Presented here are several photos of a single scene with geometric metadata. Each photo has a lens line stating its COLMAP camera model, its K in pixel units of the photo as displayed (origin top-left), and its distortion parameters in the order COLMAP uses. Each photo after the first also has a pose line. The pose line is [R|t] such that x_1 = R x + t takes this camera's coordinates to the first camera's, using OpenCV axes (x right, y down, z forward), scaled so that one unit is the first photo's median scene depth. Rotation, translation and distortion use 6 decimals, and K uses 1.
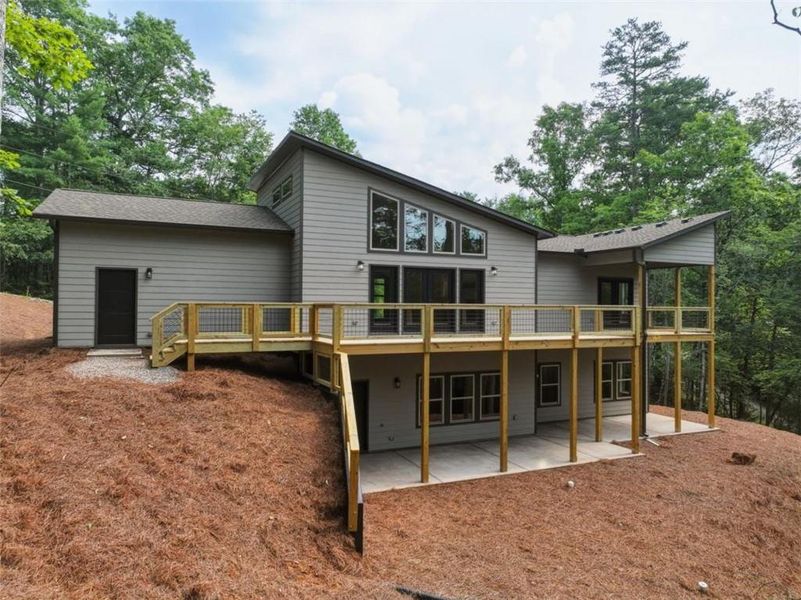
lens RADIAL K [[569.4, 0, 402.4], [0, 569.4, 302.1], [0, 0, 1]] dist [0.002697, 0.002433]
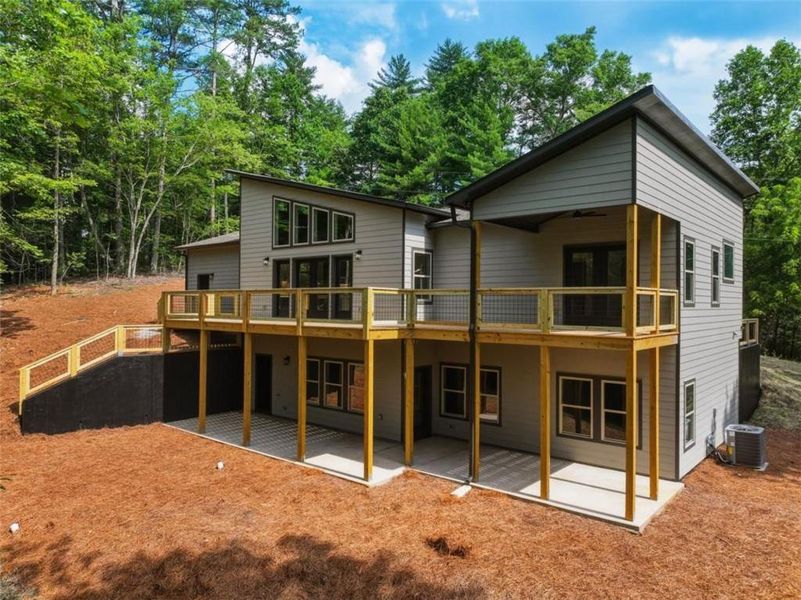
lens RADIAL K [[569.4, 0, 402.4], [0, 569.4, 302.1], [0, 0, 1]] dist [0.002697, 0.002433]
pose [[0.421616, -0.003244, -0.906769, 1.085329], [0.009788, 0.999952, 0.000974, 0.024433], [0.906722, -0.009286, 0.421627, 0.693169]]
